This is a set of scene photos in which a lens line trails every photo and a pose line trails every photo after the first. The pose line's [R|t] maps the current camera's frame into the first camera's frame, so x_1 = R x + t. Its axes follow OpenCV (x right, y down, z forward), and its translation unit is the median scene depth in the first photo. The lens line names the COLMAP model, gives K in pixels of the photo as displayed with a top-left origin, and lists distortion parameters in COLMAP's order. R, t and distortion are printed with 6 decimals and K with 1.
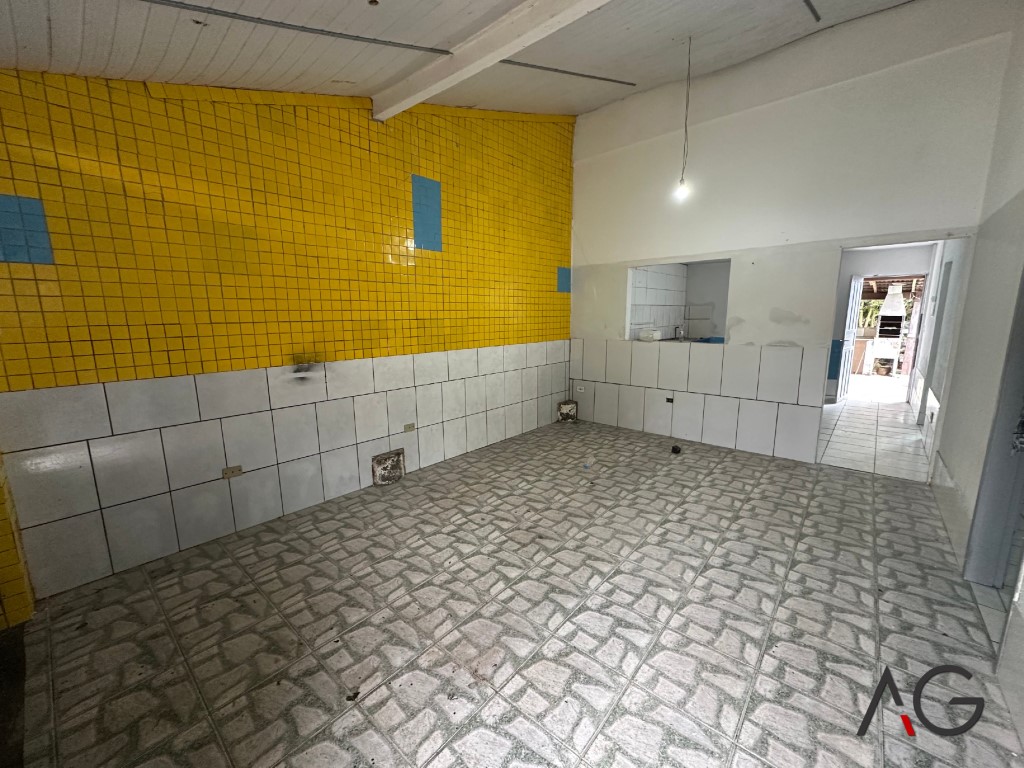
lens RADIAL K [[408.7, 0, 512.0], [0, 408.7, 384.0], [0, 0, 1]] dist [-0.002888, 0.001140]
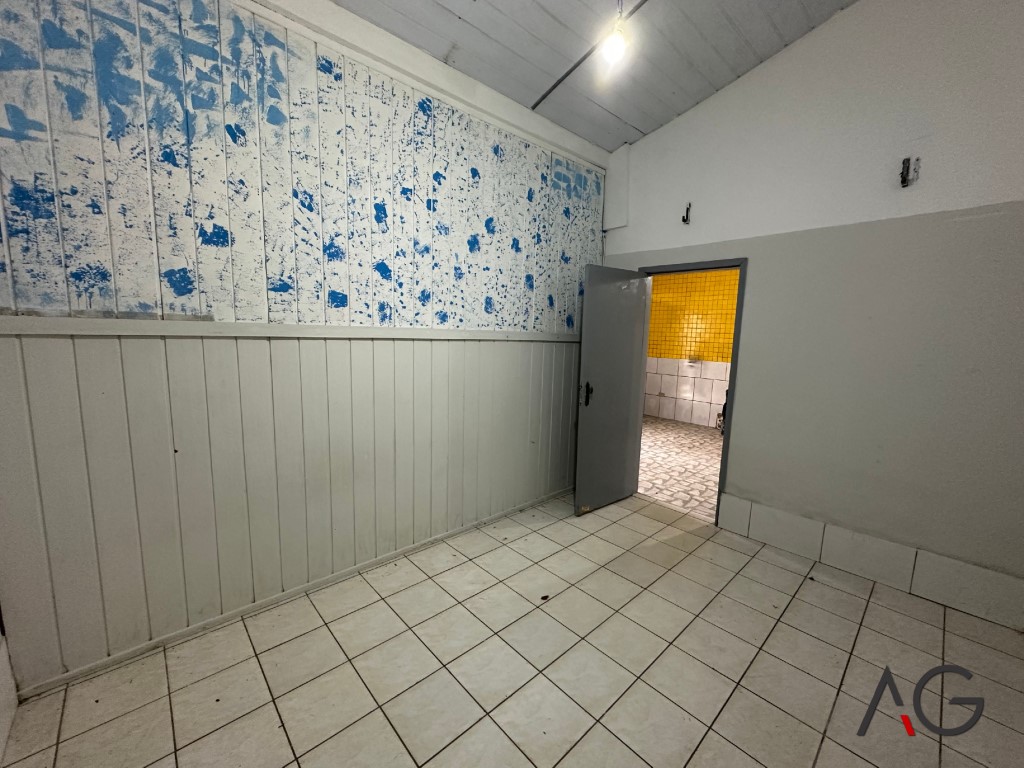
lens RADIAL K [[408.7, 0, 512.0], [0, 408.7, 384.0], [0, 0, 1]] dist [-0.002888, 0.001140]
pose [[-0.103068, 0.132735, -0.985778, 2.123461], [-0.200467, 0.967948, 0.151294, -0.067212], [0.974264, 0.213210, -0.073155, 0.206955]]
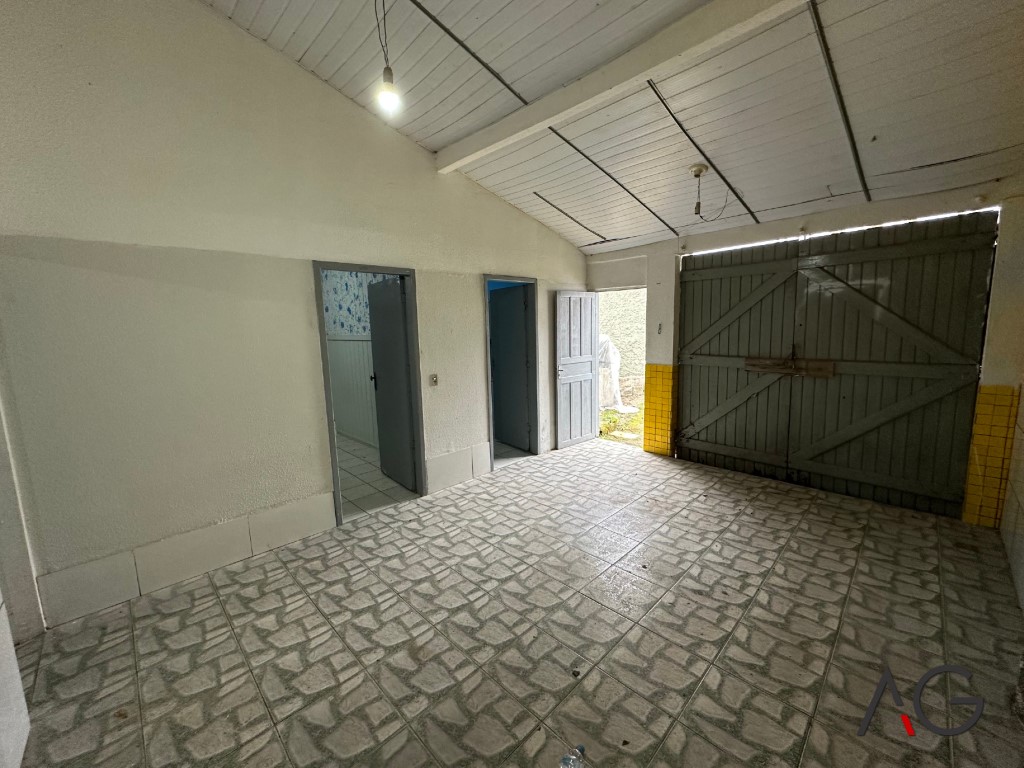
lens RADIAL K [[408.7, 0, 512.0], [0, 408.7, 384.0], [0, 0, 1]] dist [-0.002888, 0.001140]
pose [[-0.996240, 0.022845, 0.083574, 0.291919], [0.047283, 0.951659, 0.303495, -0.351407], [-0.072601, 0.306306, -0.949161, 1.799454]]
